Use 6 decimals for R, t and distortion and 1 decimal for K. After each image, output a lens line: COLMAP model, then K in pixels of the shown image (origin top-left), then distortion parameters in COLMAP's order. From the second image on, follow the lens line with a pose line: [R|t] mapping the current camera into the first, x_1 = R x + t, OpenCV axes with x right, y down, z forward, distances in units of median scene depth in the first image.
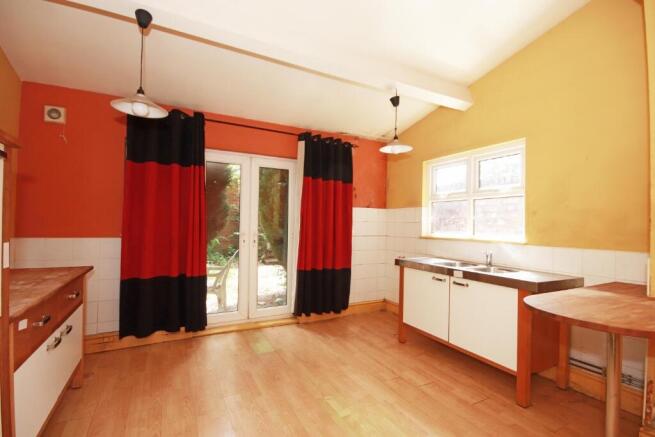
lens RADIAL K [[303.3, 0, 328.5], [0, 303.3, 219.4], [0, 0, 1]] dist [-0.004988, -0.000158]
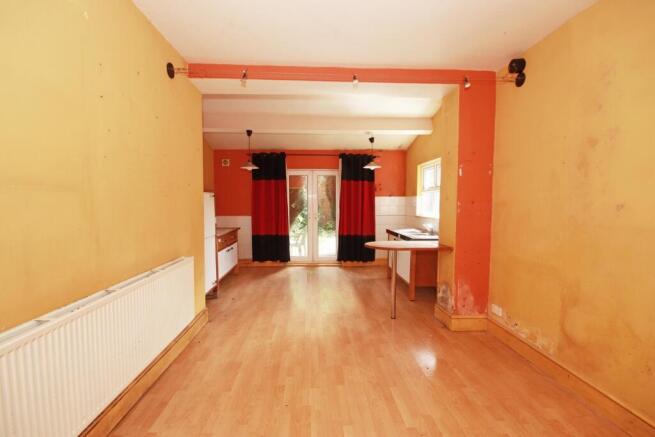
lens RADIAL K [[303.3, 0, 326.5], [0, 303.3, 220.8], [0, 0, 1]] dist [-0.004988, -0.000158]
pose [[0.907996, 0.008369, -0.418895, 0.554631], [0.020987, 0.997637, 0.065423, -0.027331], [0.418452, -0.068195, 0.905675, -0.580589]]
